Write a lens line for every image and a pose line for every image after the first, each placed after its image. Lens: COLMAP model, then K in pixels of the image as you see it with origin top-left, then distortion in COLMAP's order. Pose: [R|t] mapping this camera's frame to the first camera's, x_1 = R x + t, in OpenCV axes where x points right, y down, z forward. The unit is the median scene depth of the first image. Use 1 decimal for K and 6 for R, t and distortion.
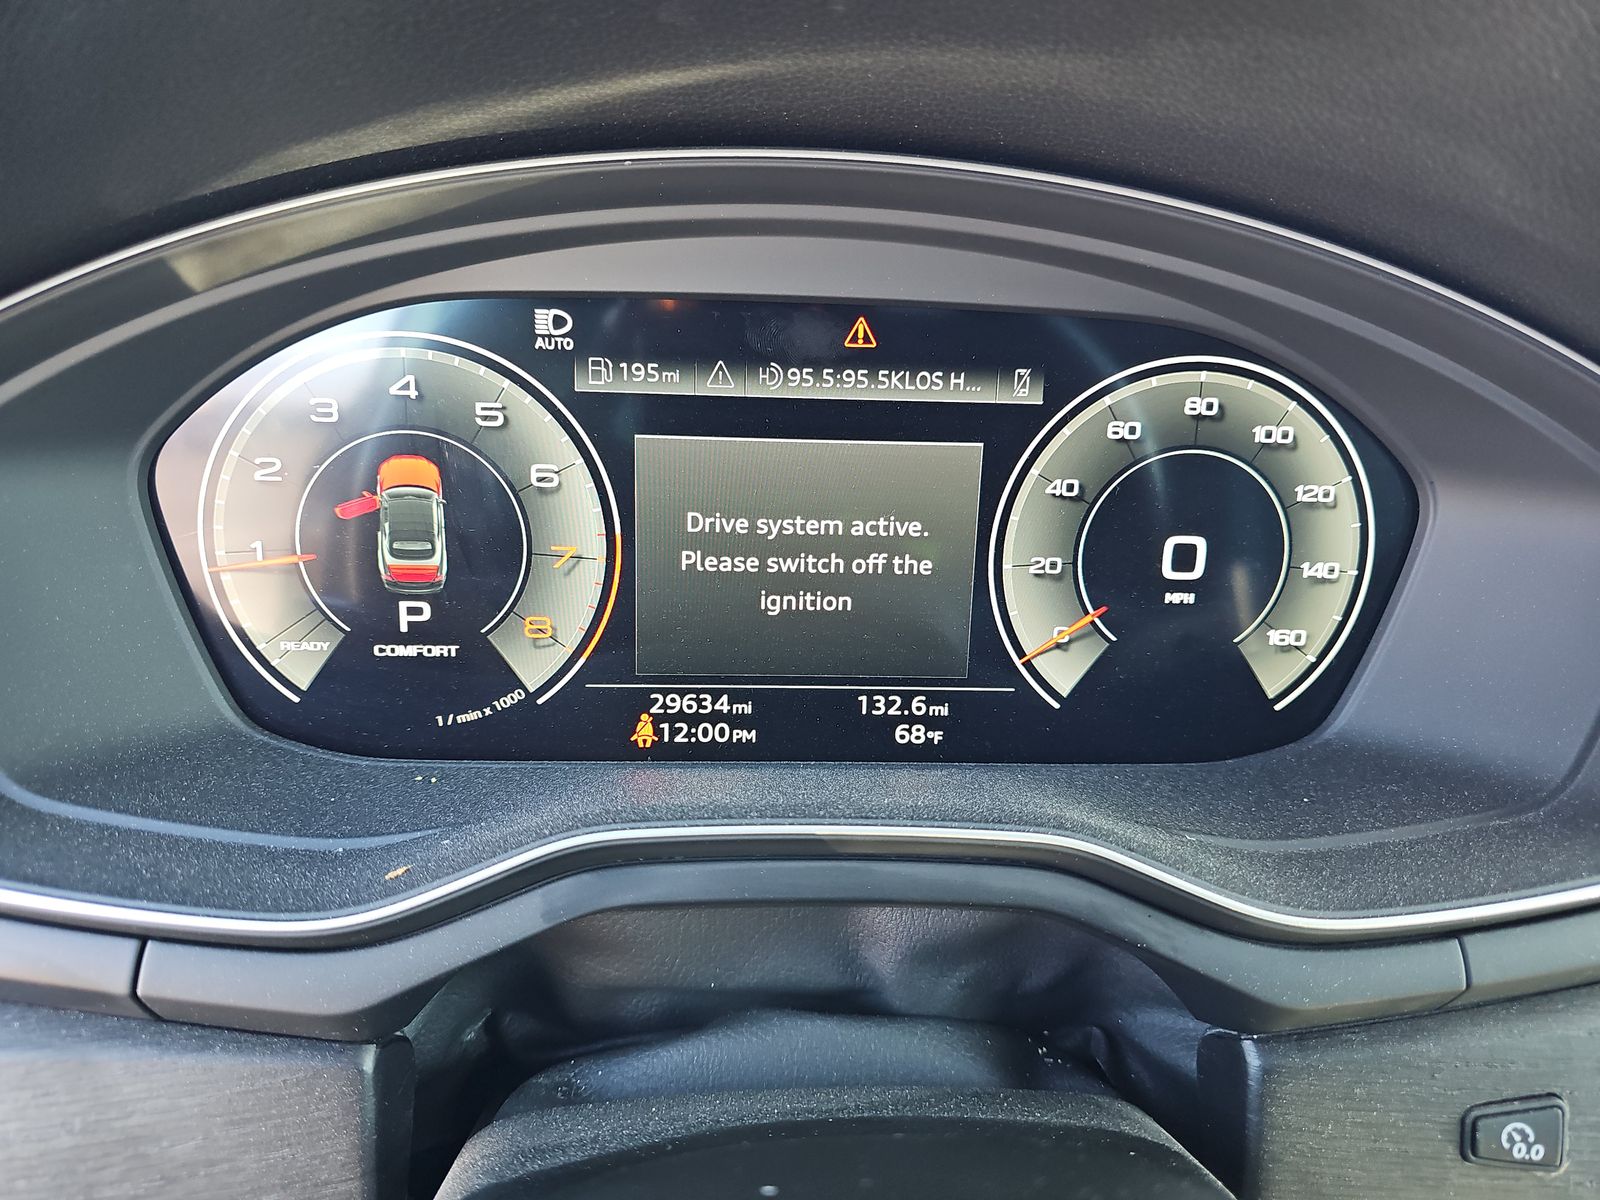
lens RADIAL K [[1064.7, 0, 805.3], [0, 1064.7, 626.0], [0, 0, 1]] dist [0.020547, -0.034098]
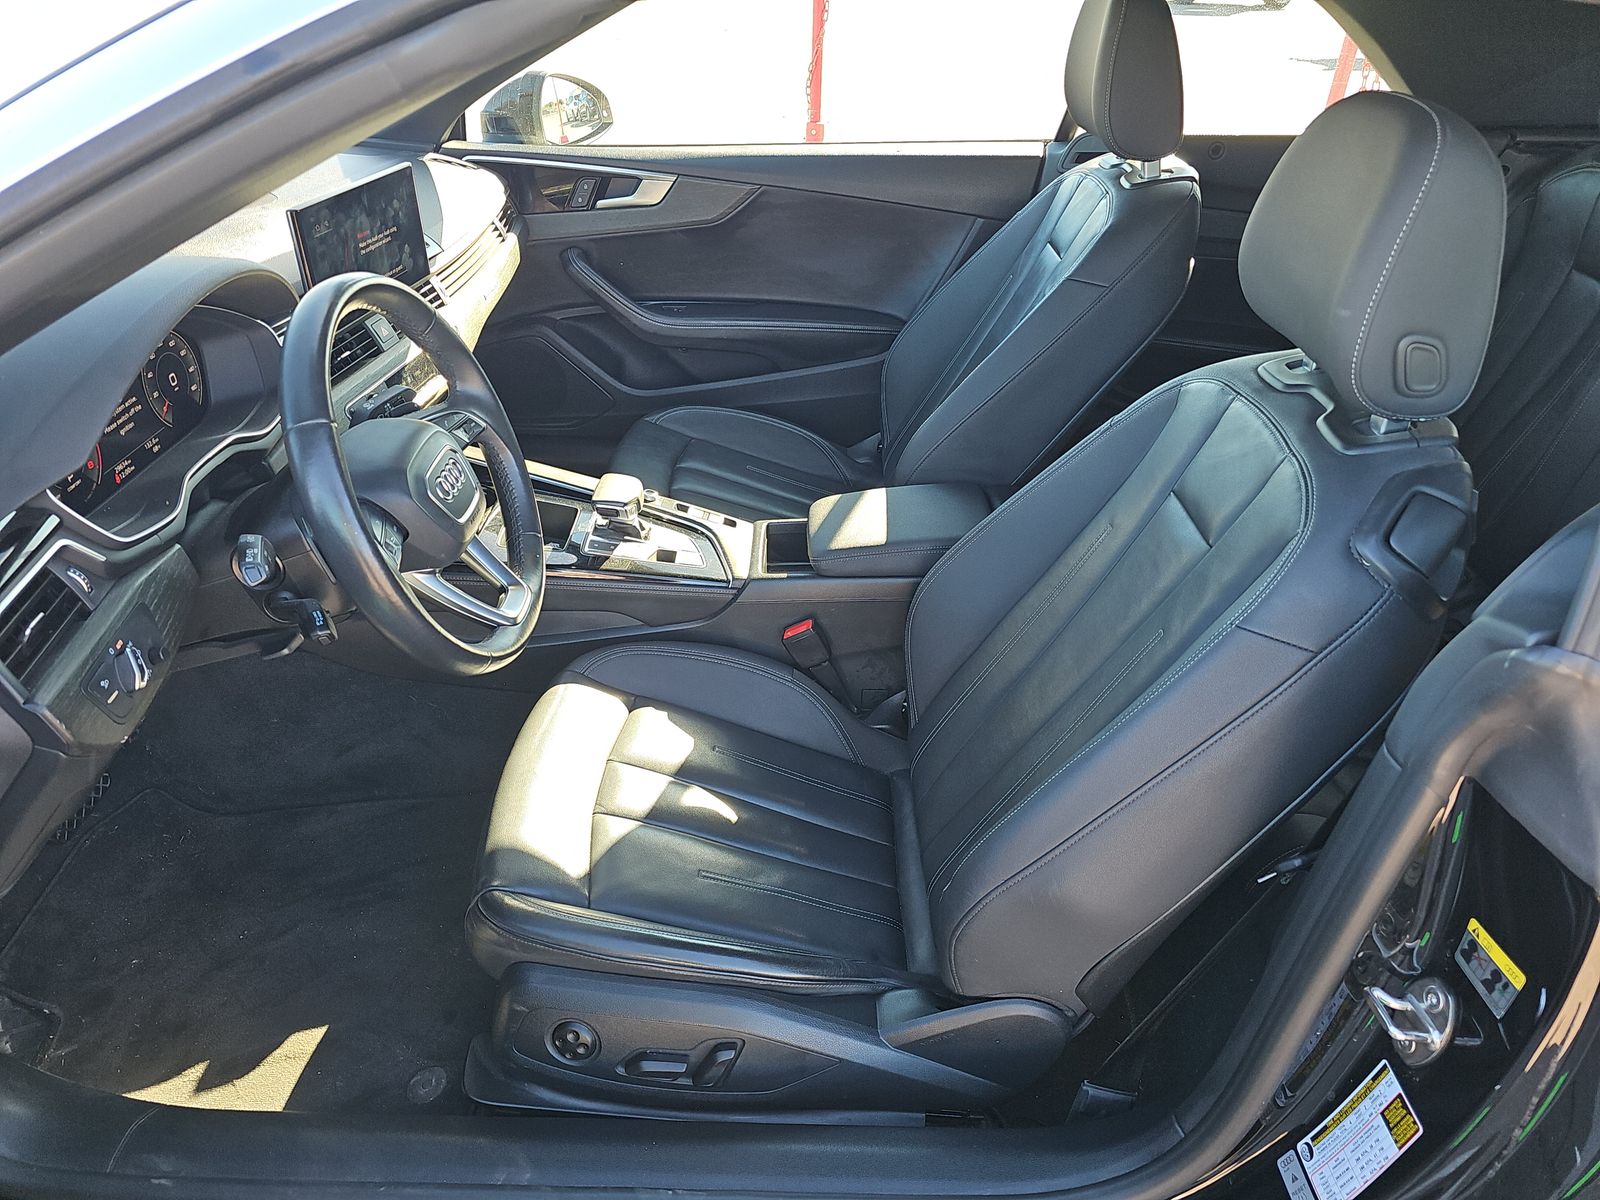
lens RADIAL K [[1064.7, 0, 805.3], [0, 1064.7, 626.0], [0, 0, 1]] dist [0.020547, -0.034098]
pose [[0.079143, -0.580575, 0.810351, -3.390218], [0.289035, 0.791346, 0.538730, -0.836440], [-0.954041, 0.191583, 0.230437, -2.123675]]
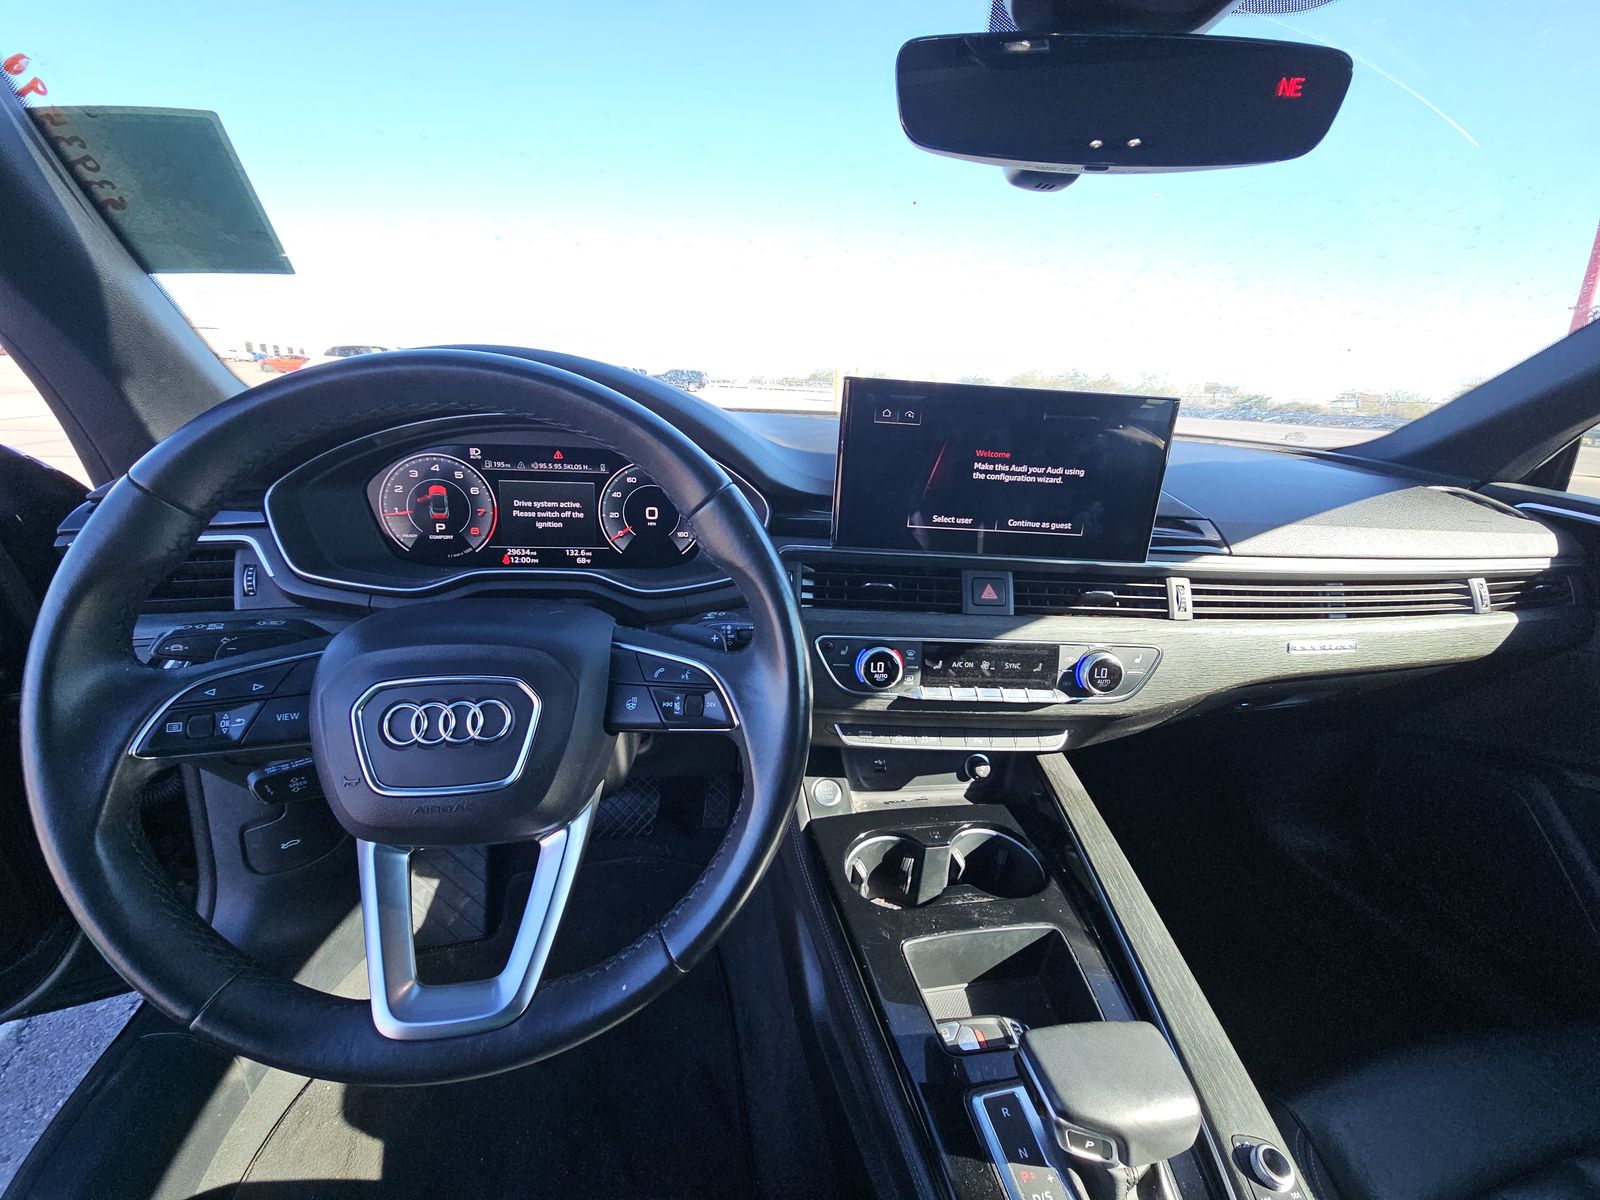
lens RADIAL K [[645.6, 0, 808.6], [0, 645.6, 598.6], [0, 0, 1]] dist [-0.002480, -0.000421]
pose [[0.995154, -0.013091, 0.097453, 0.695450], [0.012278, 0.999885, 0.008940, 0.232678], [-0.097559, -0.007700, 0.995200, -1.385508]]
